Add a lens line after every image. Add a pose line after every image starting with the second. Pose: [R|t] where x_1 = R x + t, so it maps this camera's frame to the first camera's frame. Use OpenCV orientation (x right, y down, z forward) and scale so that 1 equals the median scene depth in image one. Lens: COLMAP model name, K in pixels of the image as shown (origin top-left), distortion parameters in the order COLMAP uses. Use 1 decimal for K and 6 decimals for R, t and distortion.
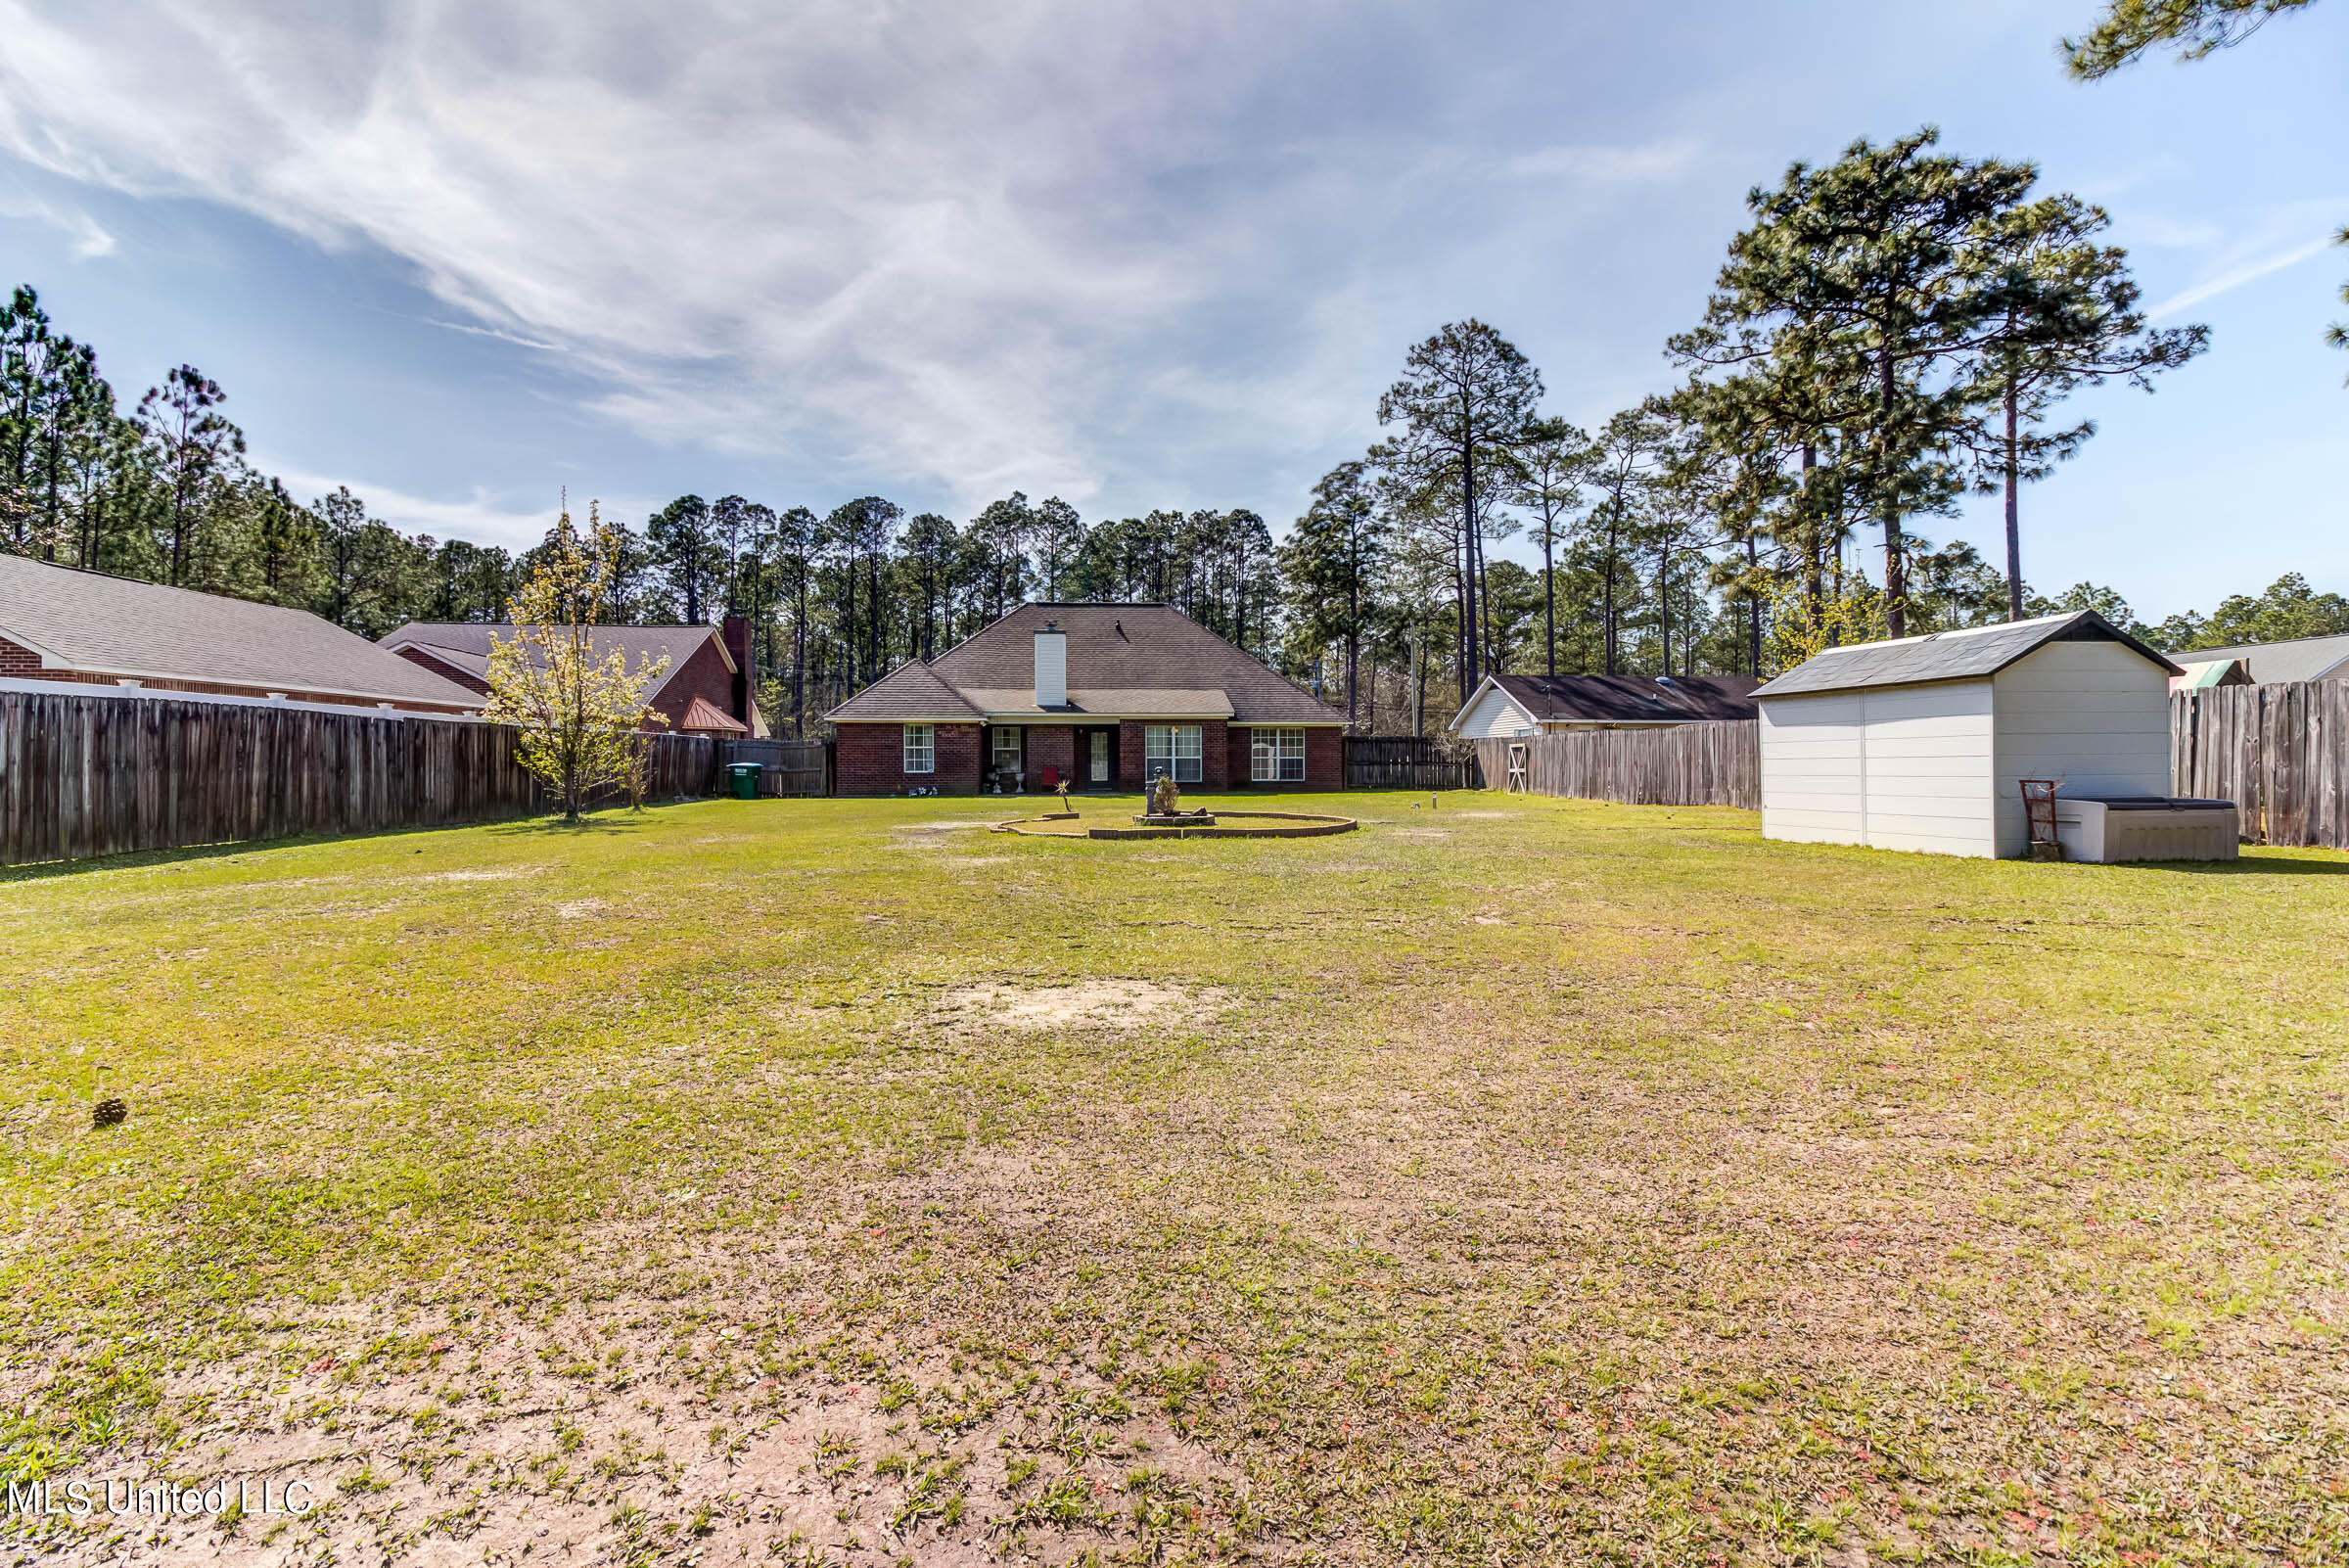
lens RADIAL K [[1061.6, 0, 1142.4], [0, 1061.6, 772.8], [0, 0, 1]] dist [-0.012544, -0.001630]
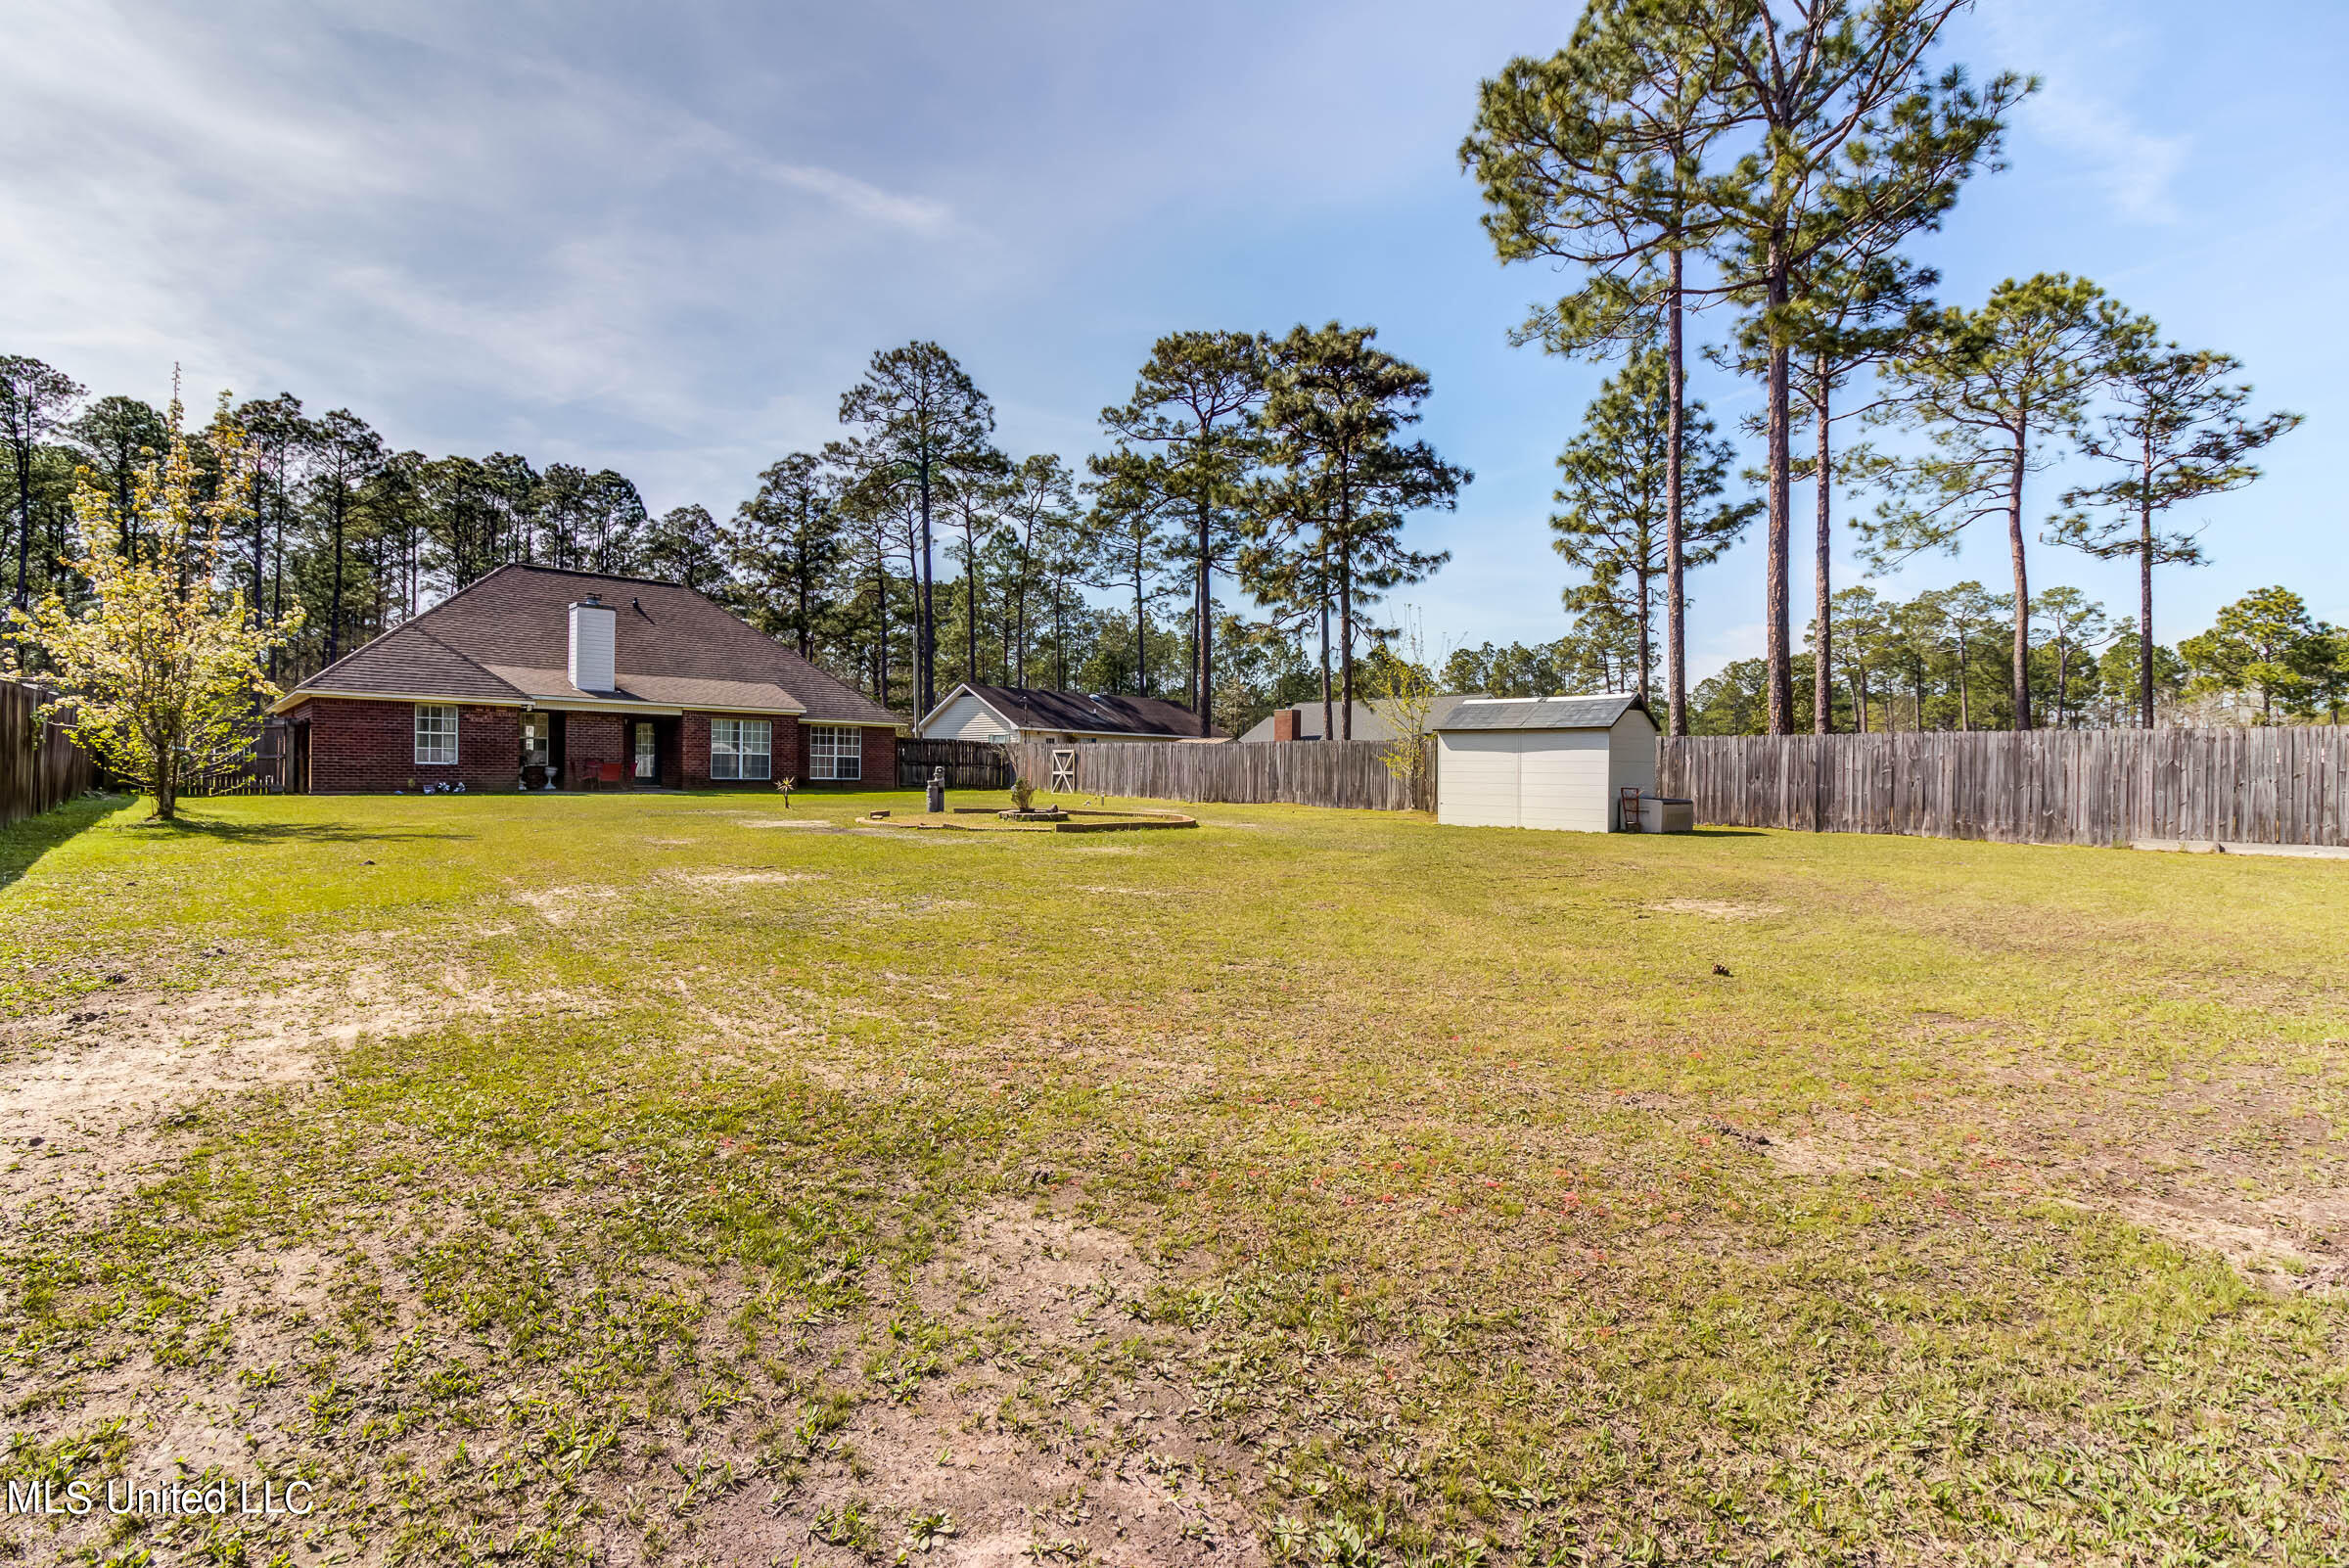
lens RADIAL K [[1061.6, 0, 1184.7], [0, 1061.6, 791.1], [0, 0, 1]] dist [-0.012544, -0.001630]
pose [[0.773623, 0.004123, 0.633633, -0.158088], [-0.015870, 0.999791, 0.012872, 0.000276], [-0.633447, -0.020014, 0.773527, 0.016240]]
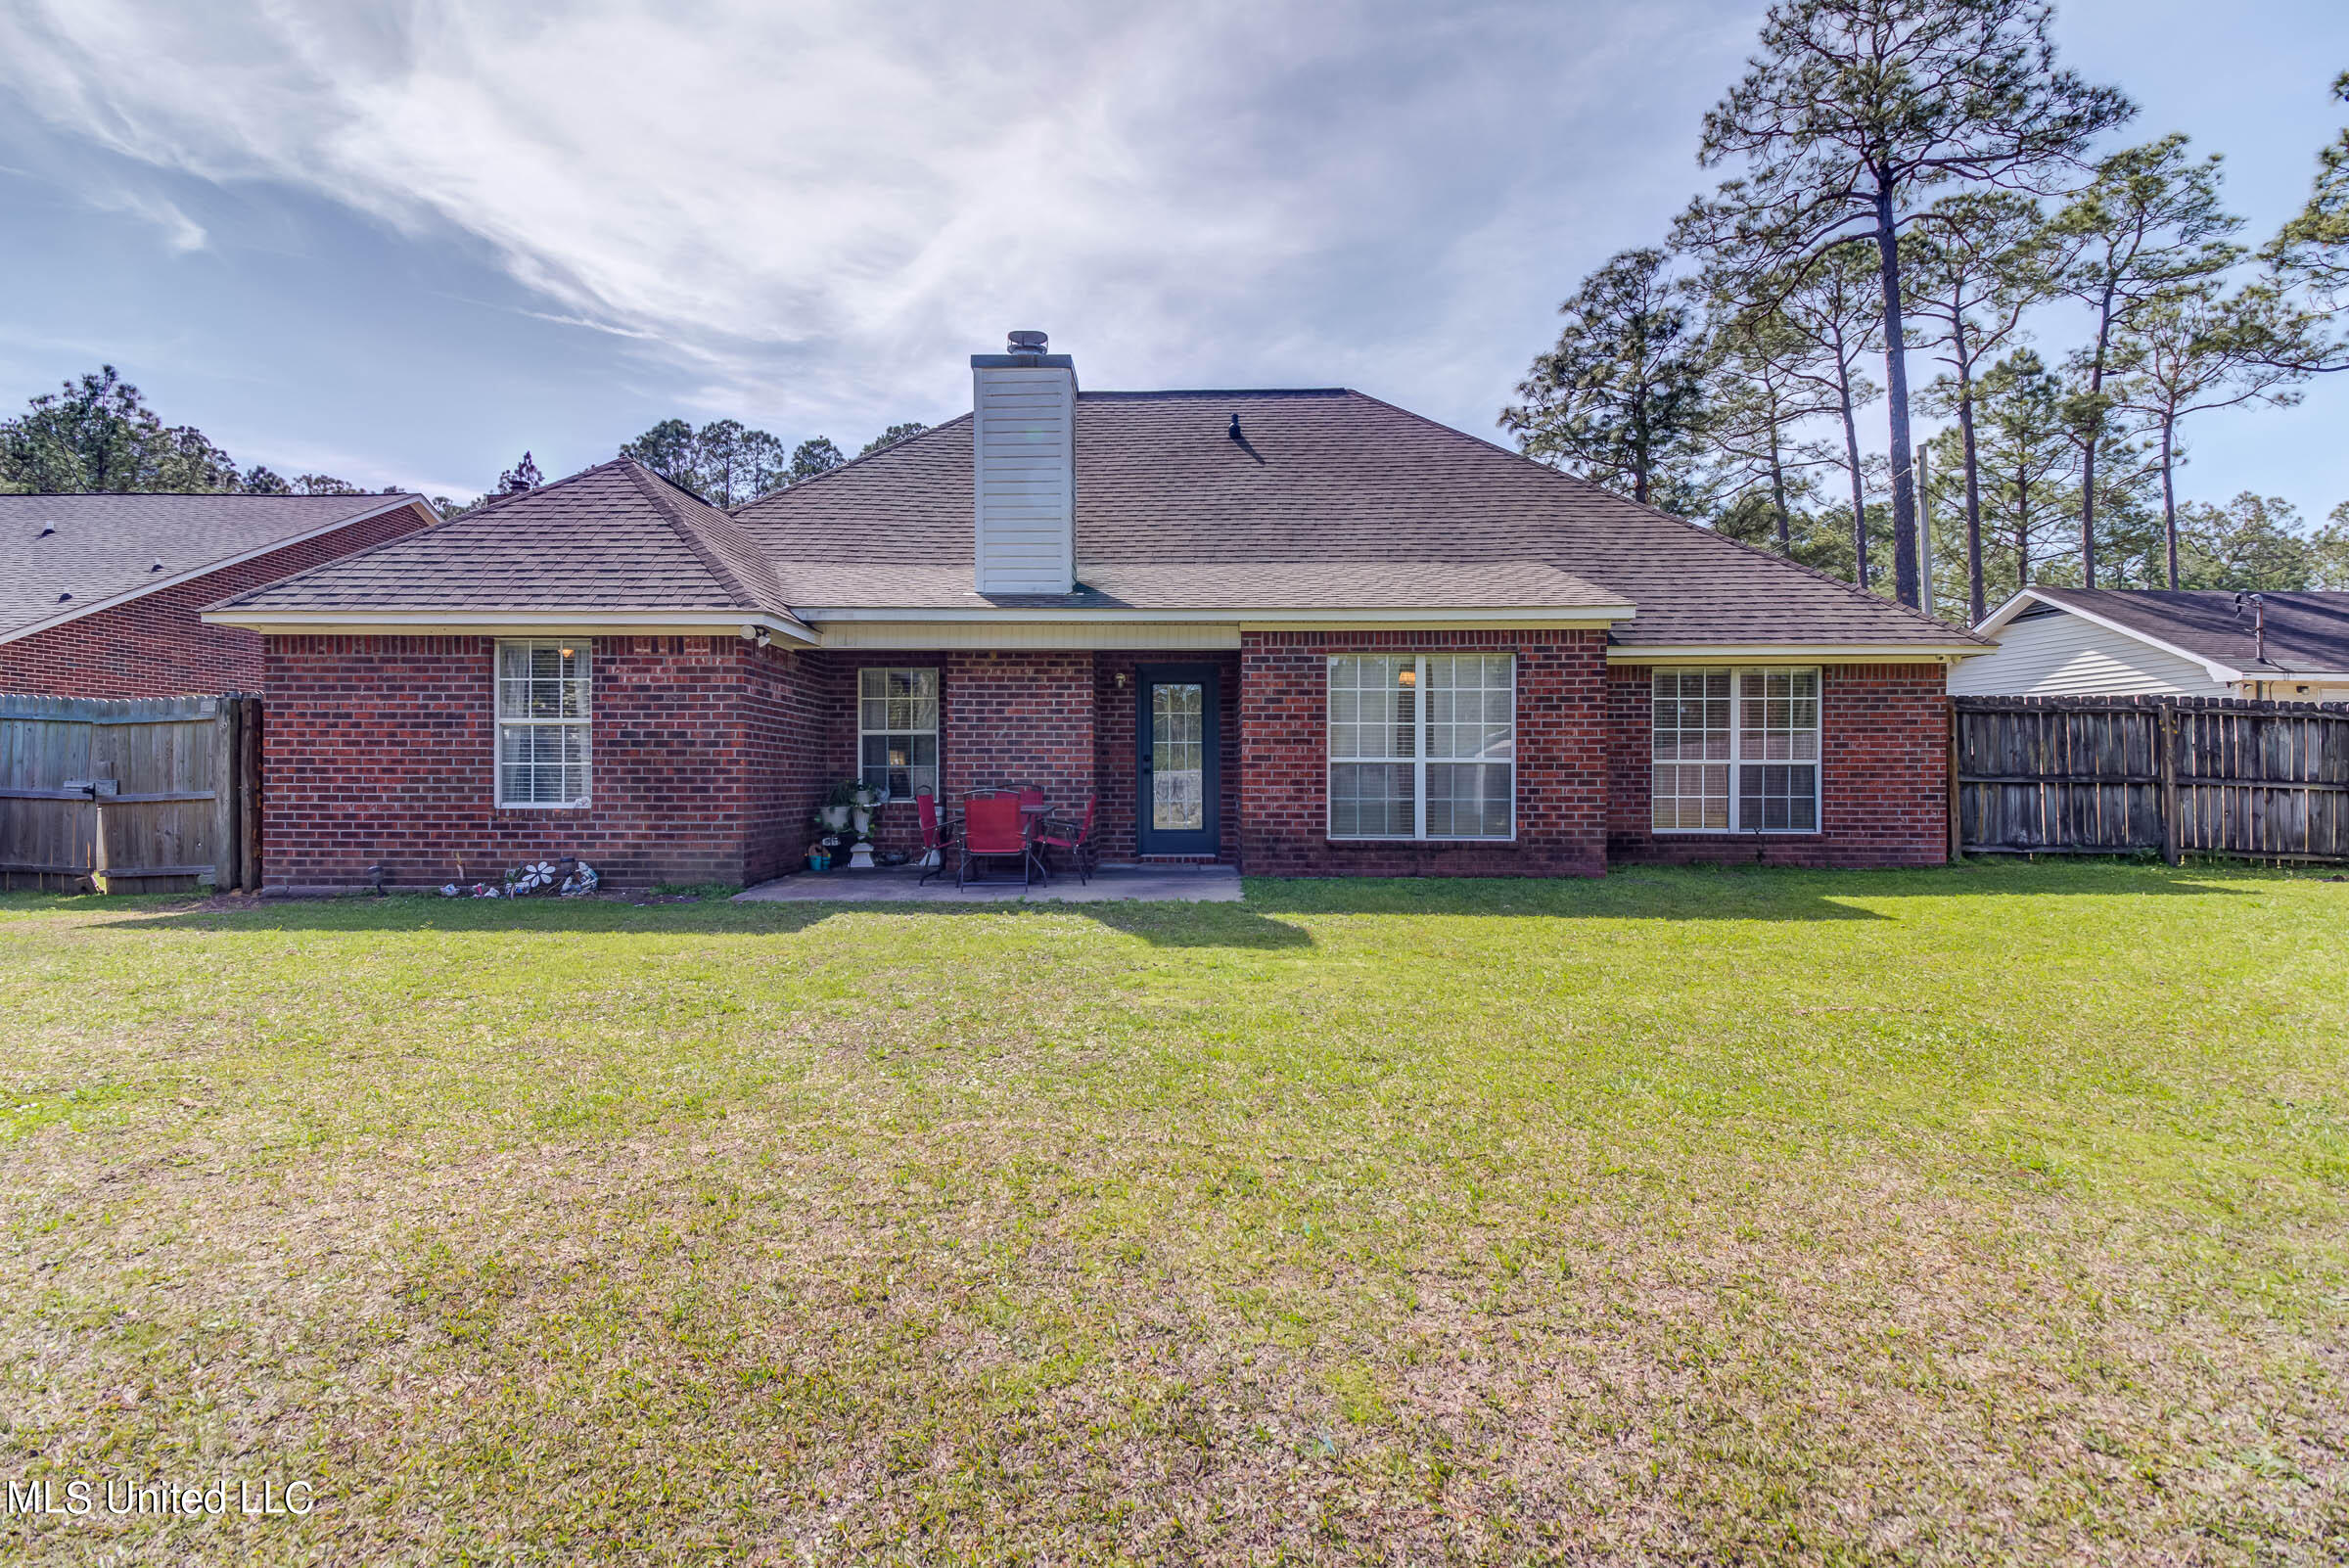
lens RADIAL K [[1061.6, 0, 1092.1], [0, 1061.6, 751.1], [0, 0, 1]] dist [-0.012544, -0.001630]
pose [[0.989062, 0.003815, -0.147454, -0.011232], [-0.007216, 0.999720, -0.022538, -0.005850], [0.147326, 0.023356, 0.988812, 0.418989]]
